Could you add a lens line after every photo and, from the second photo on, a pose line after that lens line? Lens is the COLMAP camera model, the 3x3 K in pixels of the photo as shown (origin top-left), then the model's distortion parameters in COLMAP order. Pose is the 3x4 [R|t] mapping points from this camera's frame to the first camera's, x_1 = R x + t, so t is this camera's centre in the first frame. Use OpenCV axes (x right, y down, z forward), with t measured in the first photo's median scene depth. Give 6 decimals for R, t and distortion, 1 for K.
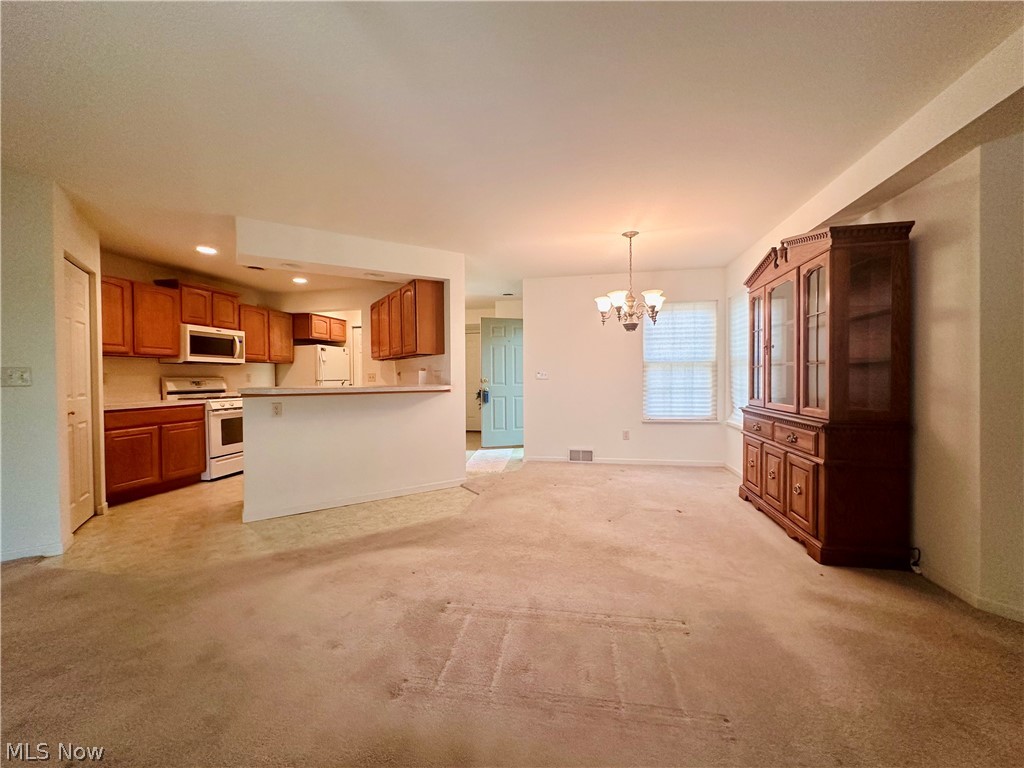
lens RADIAL K [[412.2, 0, 512.0], [0, 412.2, 384.0], [0, 0, 1]] dist [-0.001859, -0.000289]
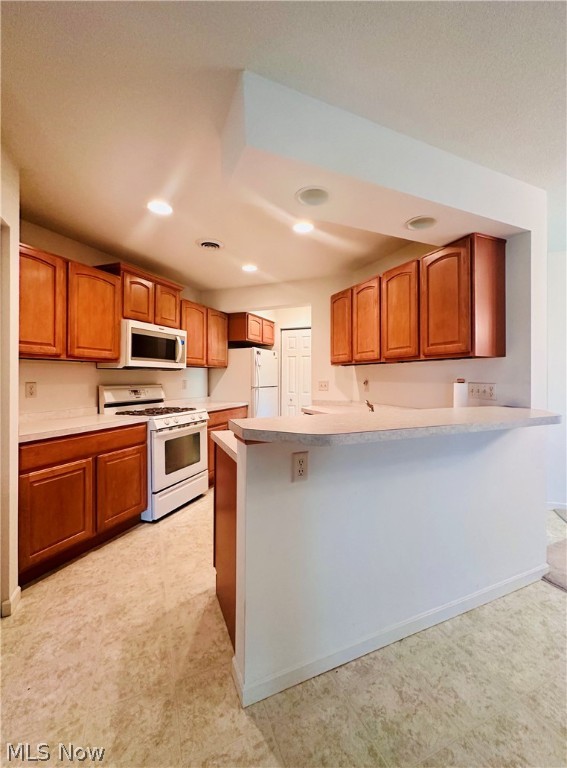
lens RADIAL K [[321.7, 0, 287.0], [0, 321.7, 376.6], [0, 0, 1]] dist [-0.002841, 0.000267]
pose [[0.984682, 0.009234, -0.174113, -0.370255], [-0.012429, 0.999774, -0.017271, -0.027989], [0.173914, 0.019170, 0.984574, 0.434008]]
